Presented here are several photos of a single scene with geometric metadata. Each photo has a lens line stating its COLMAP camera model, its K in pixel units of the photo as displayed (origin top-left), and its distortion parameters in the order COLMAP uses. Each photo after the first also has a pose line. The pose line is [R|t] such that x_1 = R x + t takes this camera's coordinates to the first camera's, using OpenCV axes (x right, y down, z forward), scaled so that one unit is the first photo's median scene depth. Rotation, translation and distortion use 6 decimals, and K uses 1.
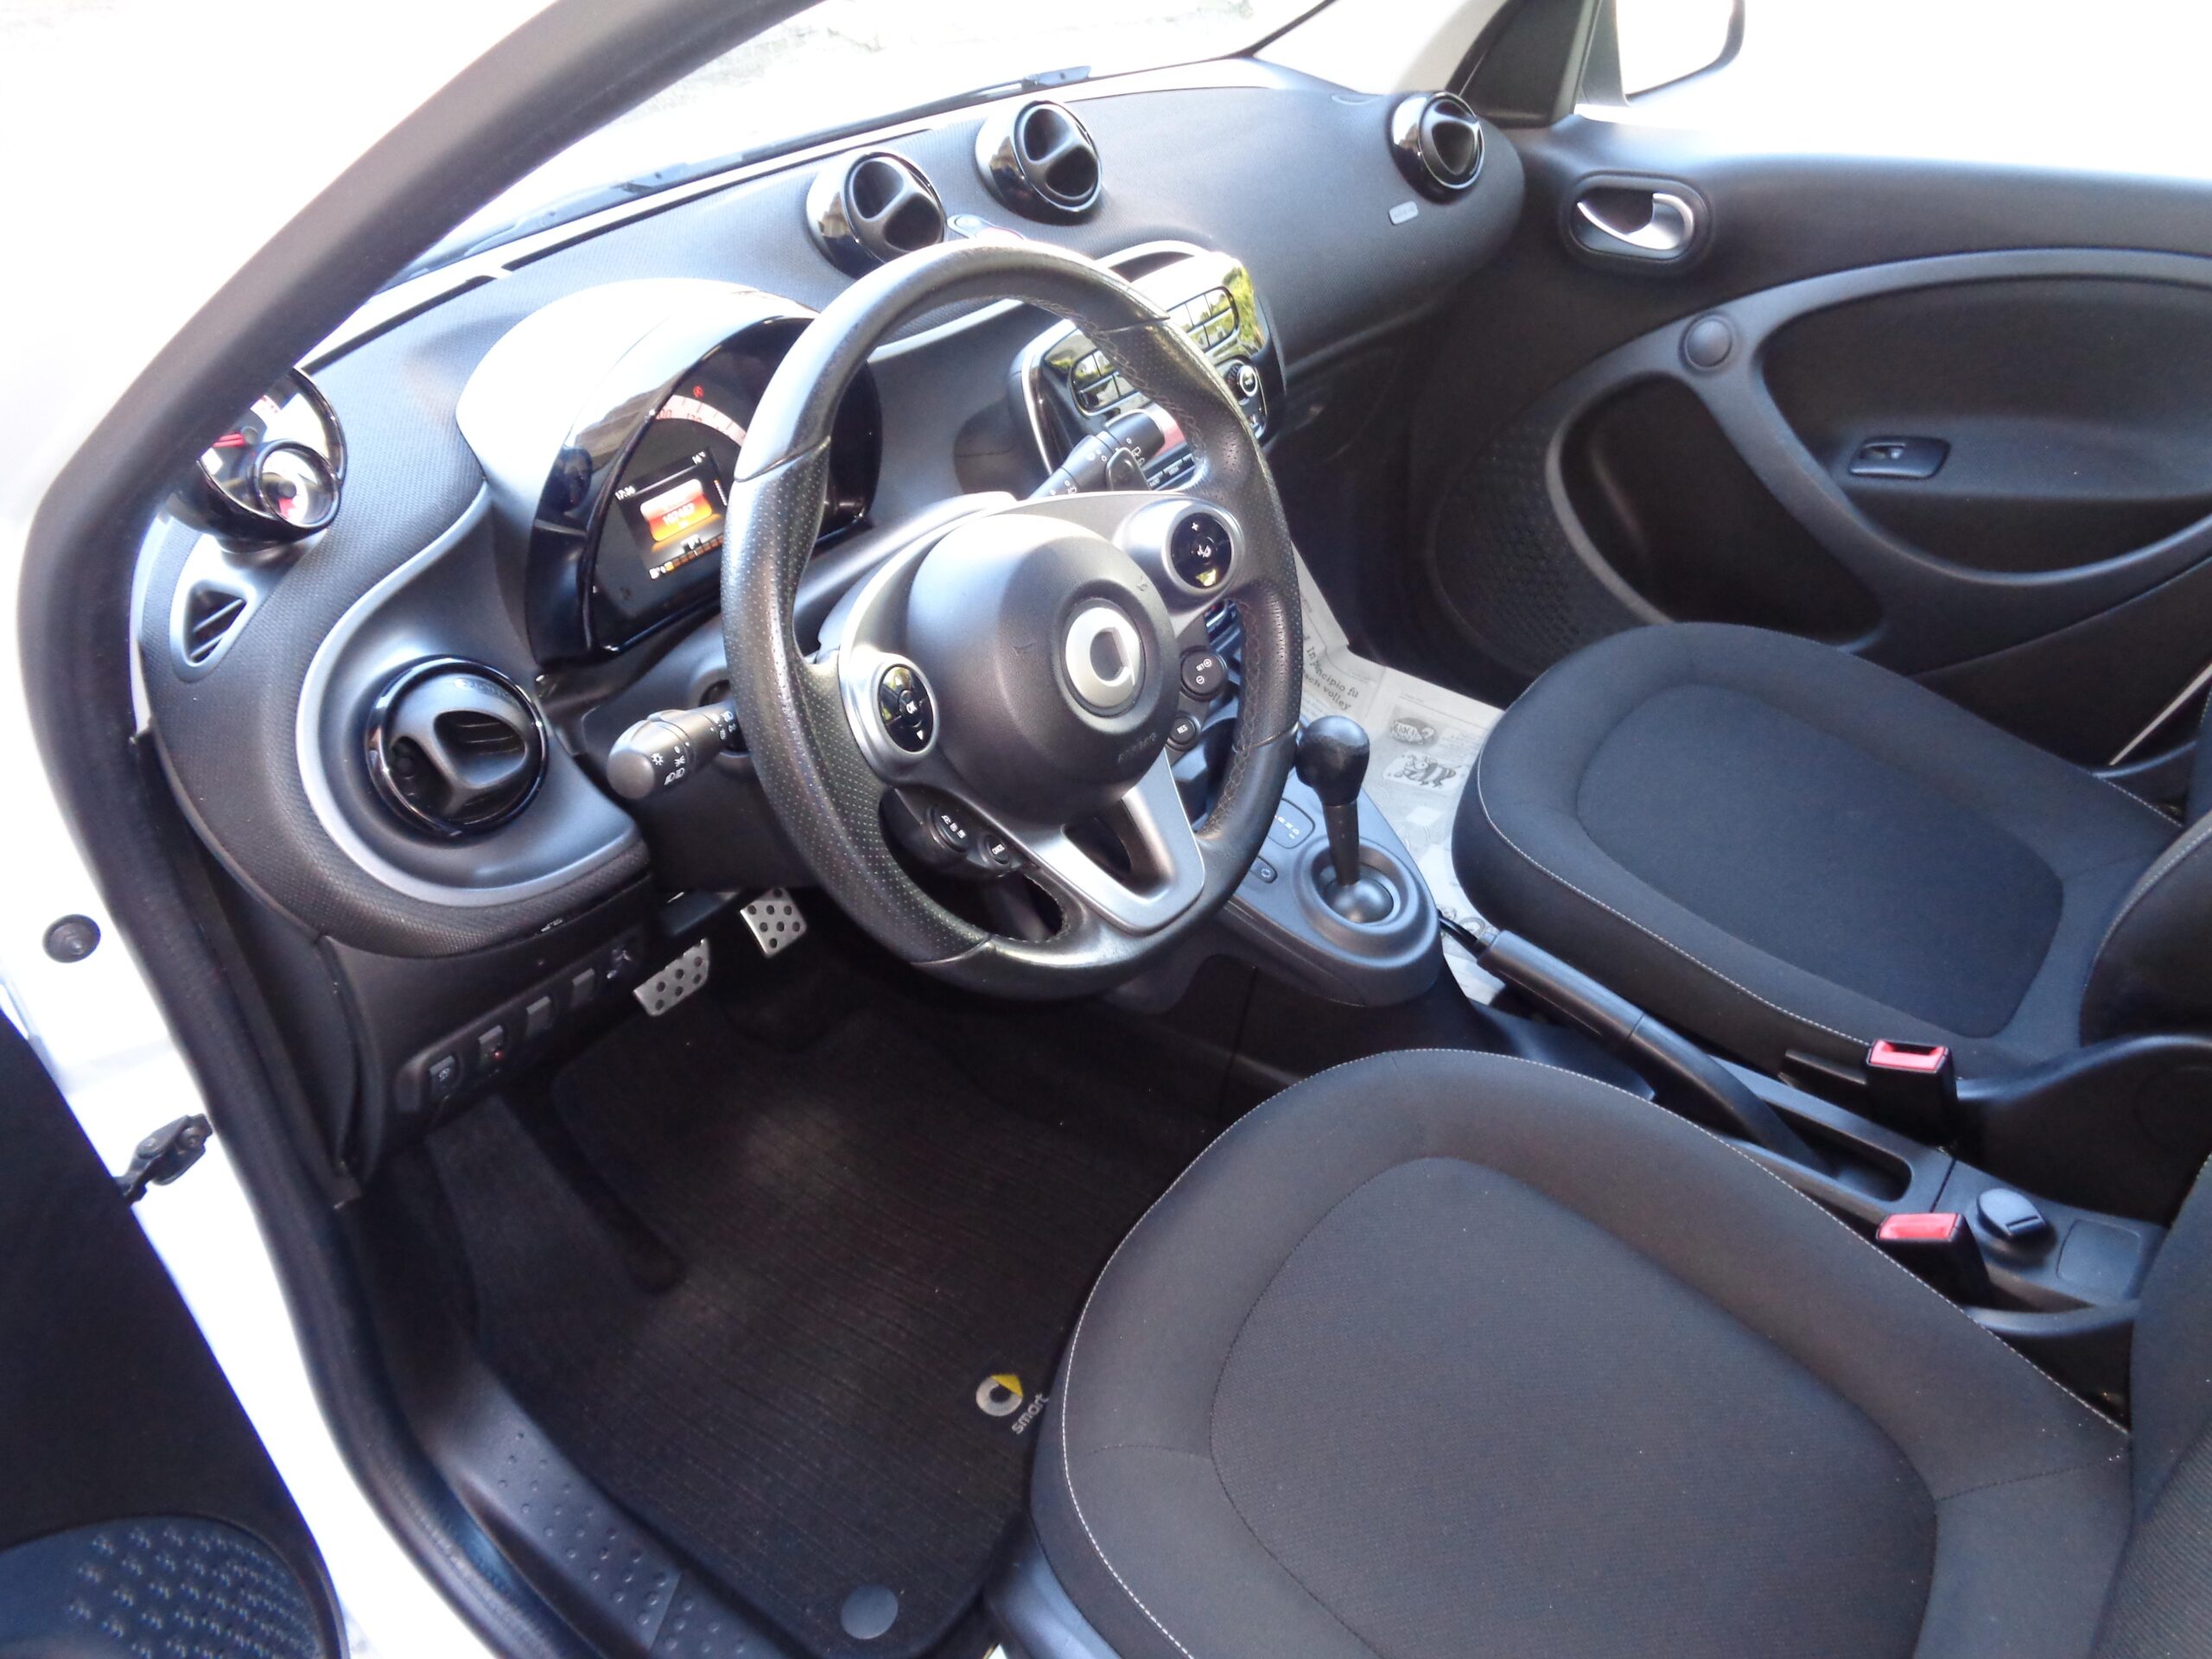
lens RADIAL K [[1657.6, 0, 1101.4], [0, 1657.6, 828.6], [0, 0, 1]] dist [0.009941, -0.006482]
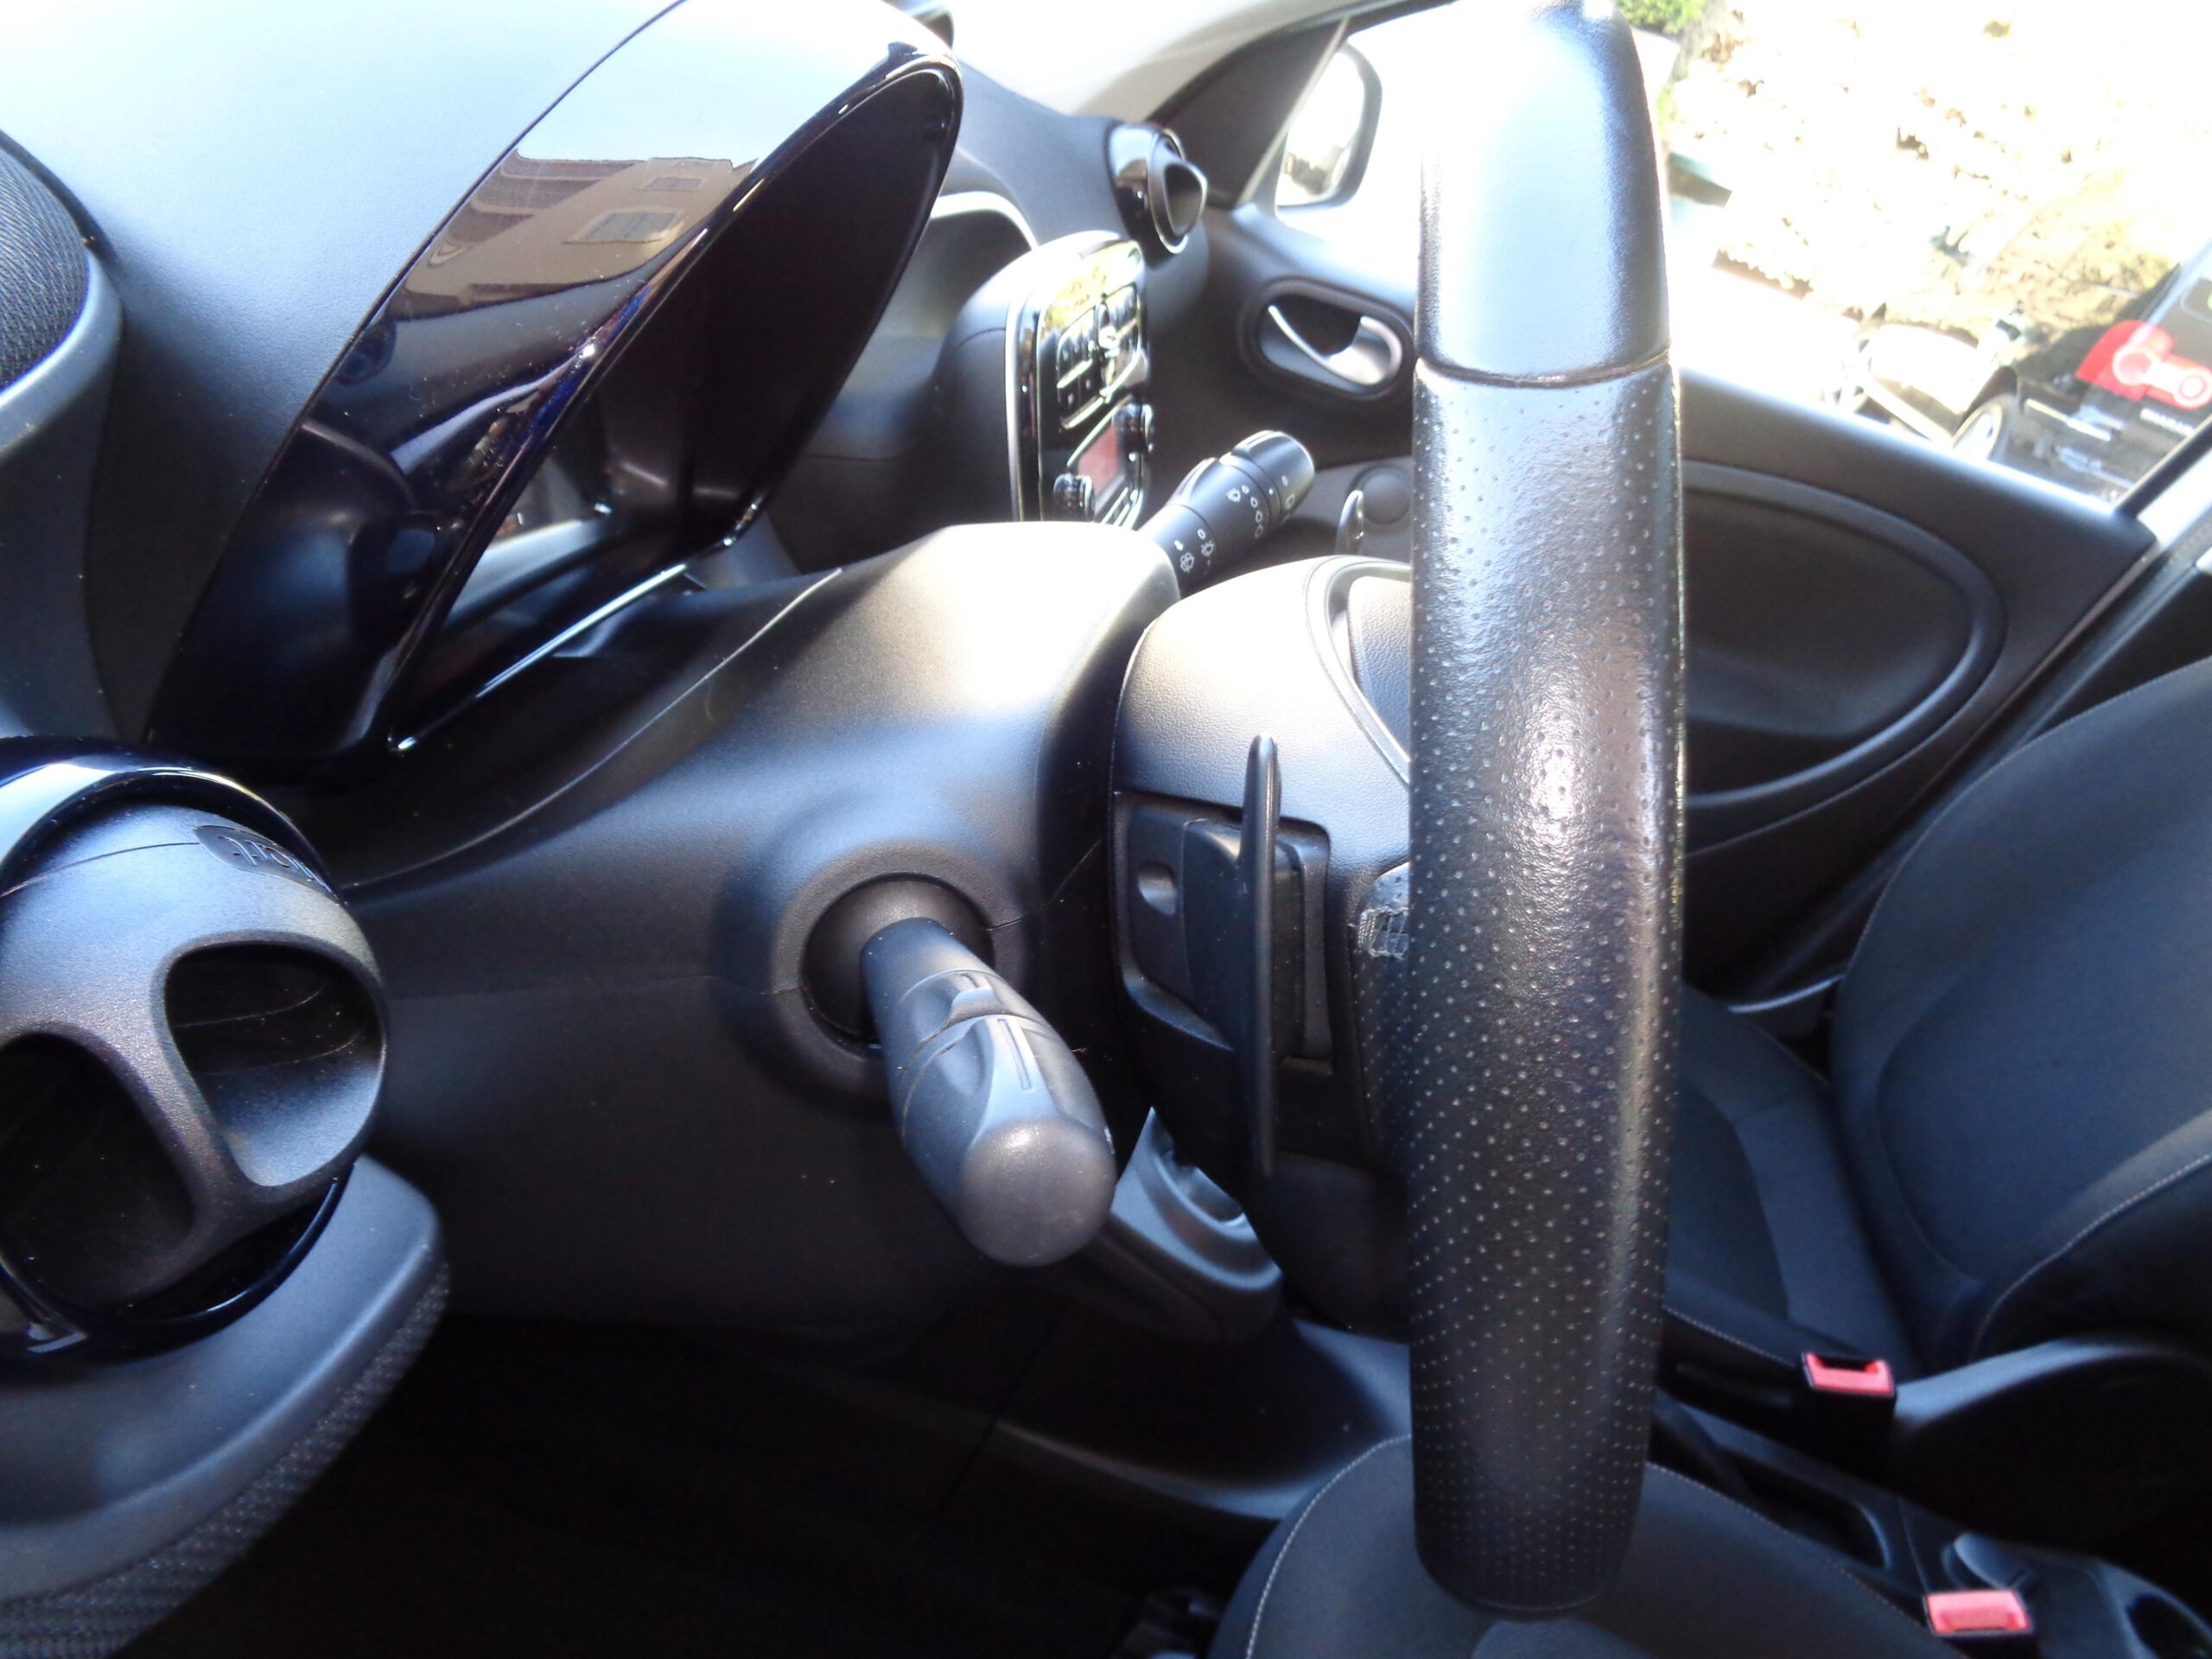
lens RADIAL K [[1657.6, 0, 1108.7], [0, 1657.6, 835.0], [0, 0, 1]] dist [0.009941, -0.006482]
pose [[0.830695, 0.078478, 0.551169, -0.262493], [-0.041796, 0.996012, -0.078824, -0.045120], [-0.555157, 0.042442, 0.830662, 0.417020]]
